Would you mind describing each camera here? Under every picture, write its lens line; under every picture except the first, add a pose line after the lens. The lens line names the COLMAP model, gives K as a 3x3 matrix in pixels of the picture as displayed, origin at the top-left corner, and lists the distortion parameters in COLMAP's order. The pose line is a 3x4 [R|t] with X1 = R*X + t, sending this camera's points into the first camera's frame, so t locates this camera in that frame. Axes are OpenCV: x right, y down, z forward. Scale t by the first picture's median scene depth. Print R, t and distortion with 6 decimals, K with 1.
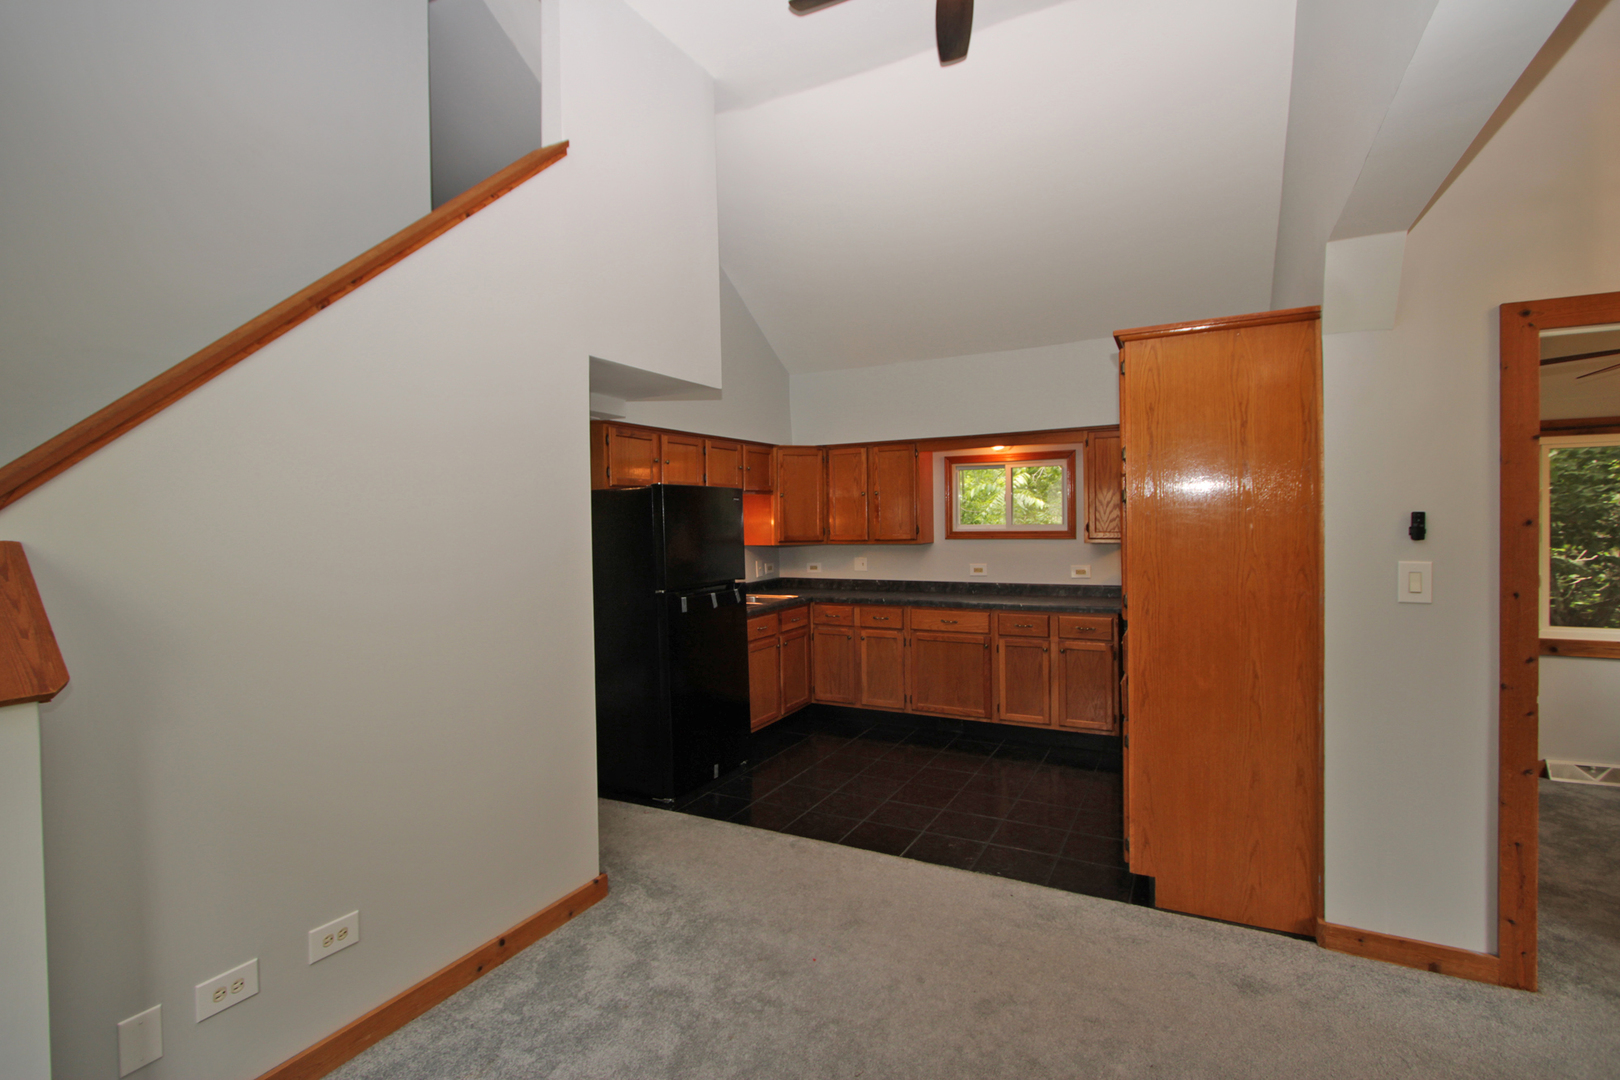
lens RADIAL K [[747.2, 0, 807.8], [0, 747.2, 530.5], [0, 0, 1]] dist [-0.022686, 0.004951]
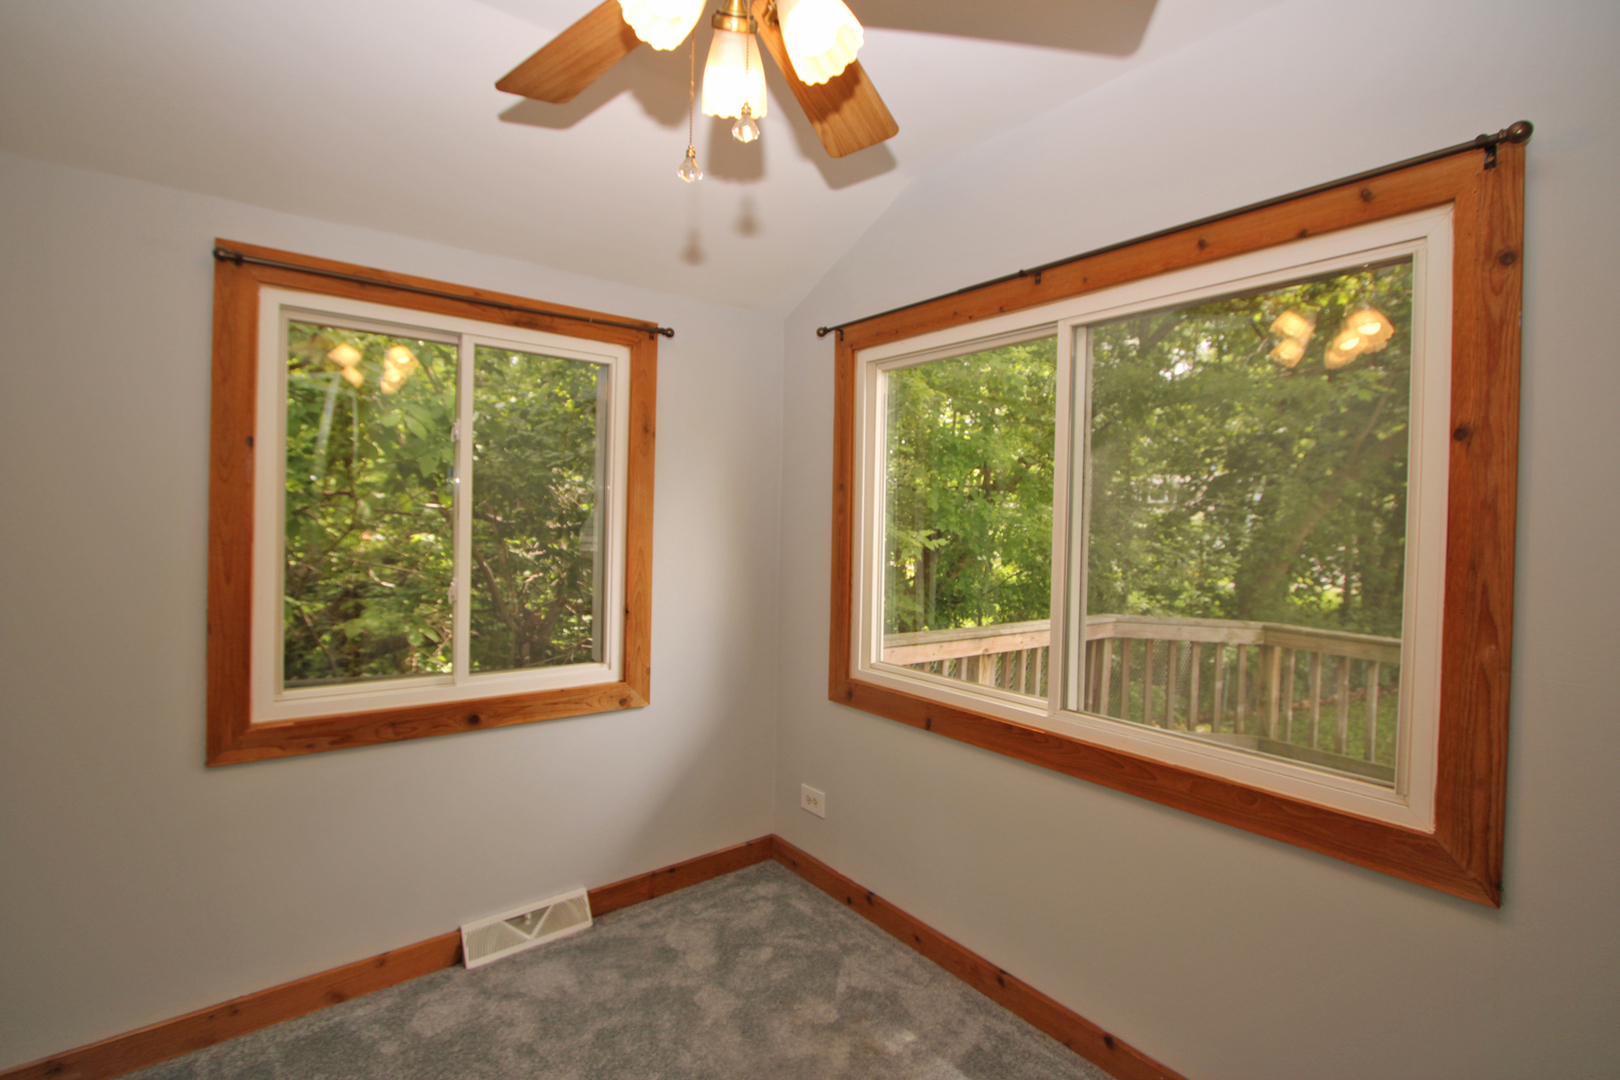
lens RADIAL K [[747.2, 0, 818.8], [0, 747.2, 537.7], [0, 0, 1]] dist [-0.022686, 0.004951]
pose [[0.398930, 0.006271, 0.916960, 0.529323], [-0.015065, 0.999886, -0.000284, 0.022531], [-0.916858, -0.013701, 0.398979, 0.473983]]
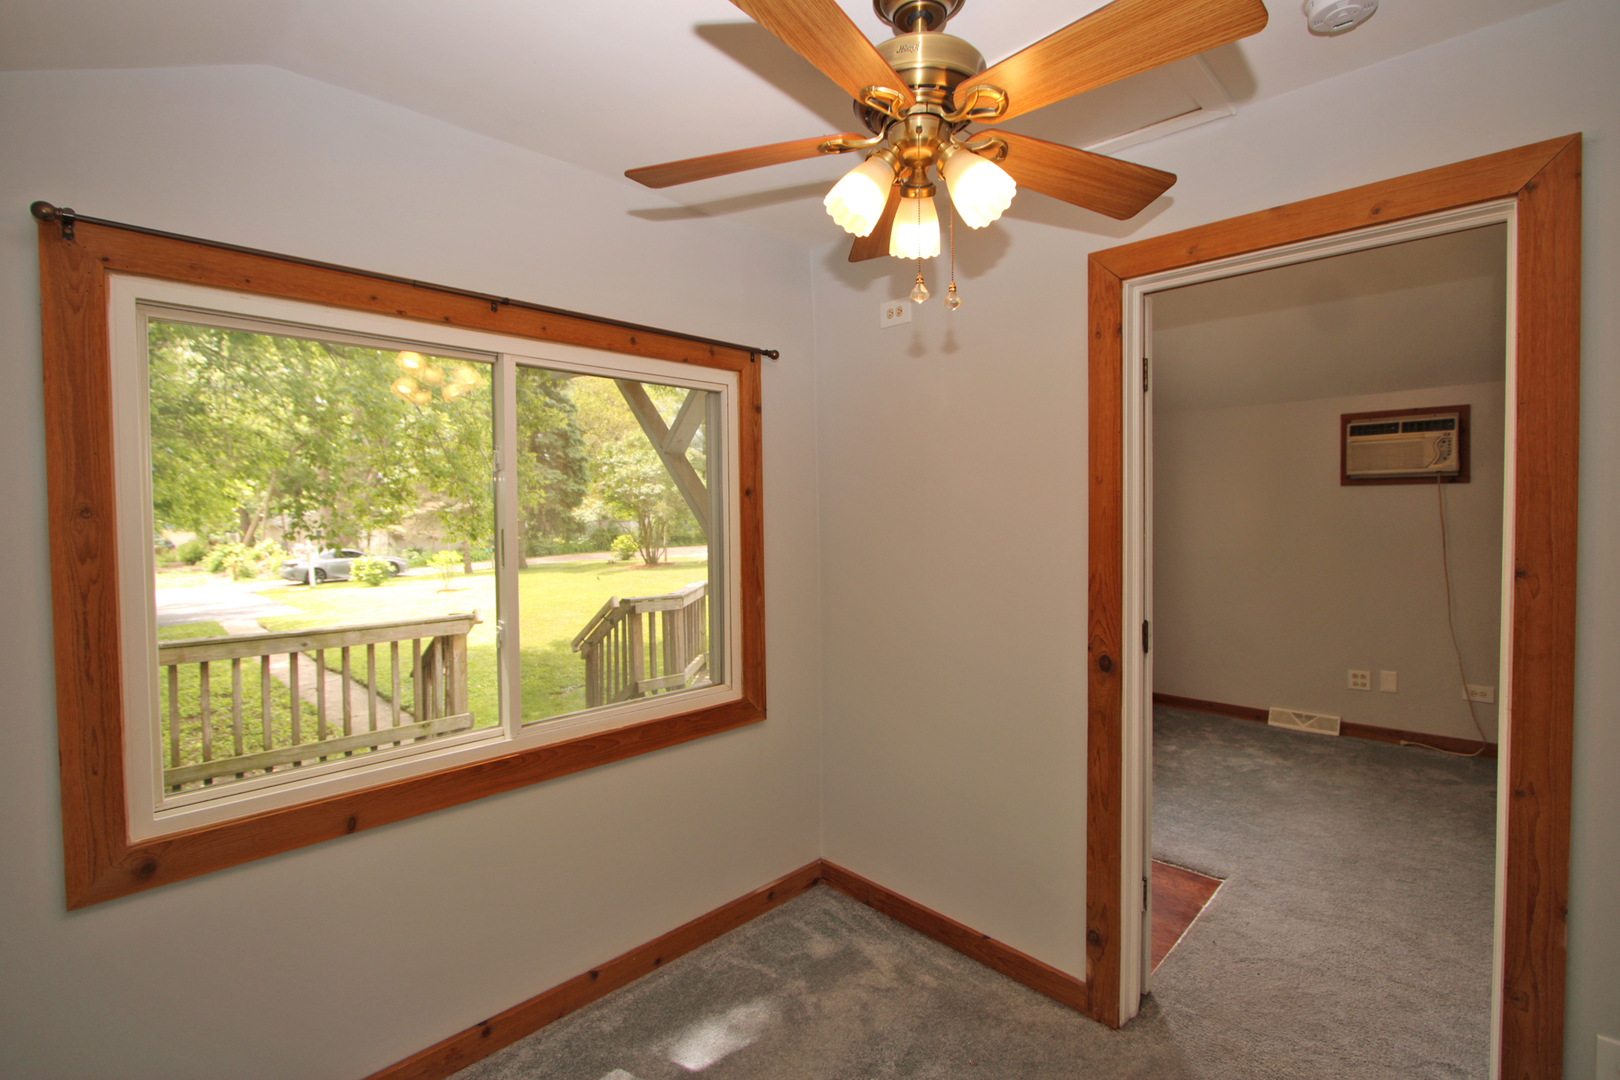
lens RADIAL K [[747.2, 0, 808.3], [0, 747.2, 531.0], [0, 0, 1]] dist [-0.022686, 0.004951]
pose [[-0.959611, 0.015208, 0.280918, 0.674689], [0.026474, 0.998988, 0.036353, -0.009611], [-0.280080, 0.042322, -0.959043, 0.870970]]
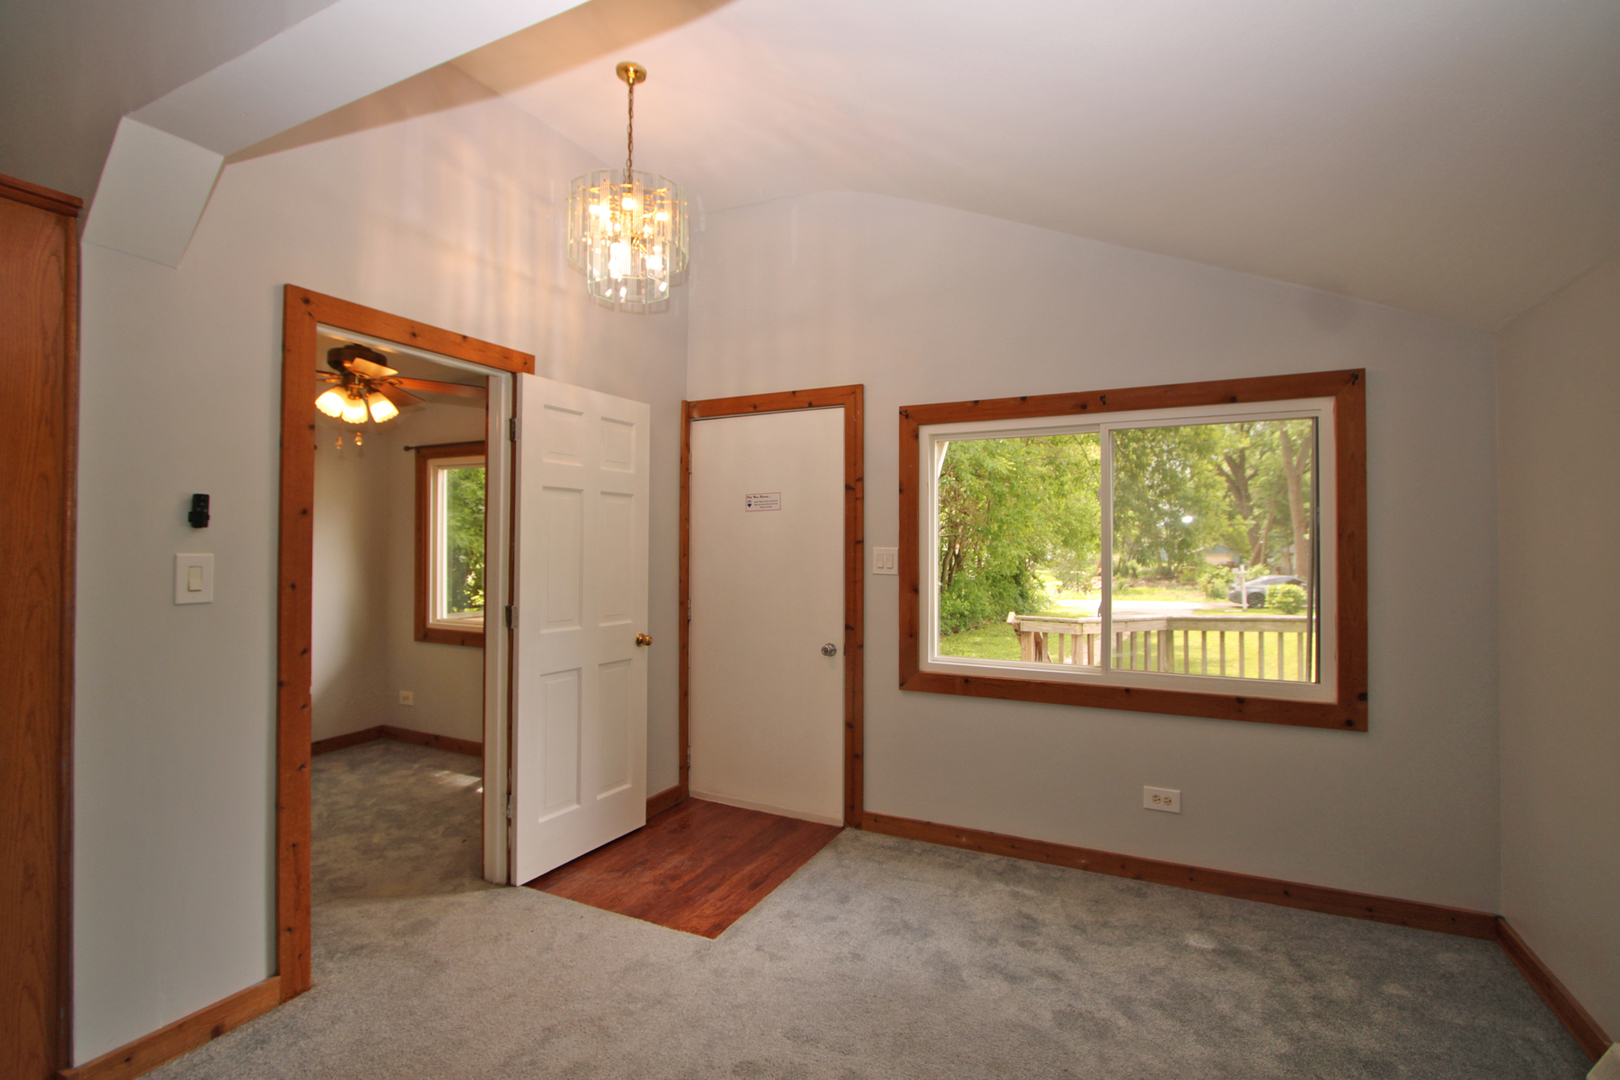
lens RADIAL K [[747.2, 0, 809.2], [0, 747.2, 532.1], [0, 0, 1]] dist [-0.022686, 0.004951]
pose [[-0.028864, 0.028036, 0.999190, -0.015084], [0.010984, 0.999555, -0.027729, 0.024146], [-0.999523, 0.010175, -0.029159, 0.164328]]
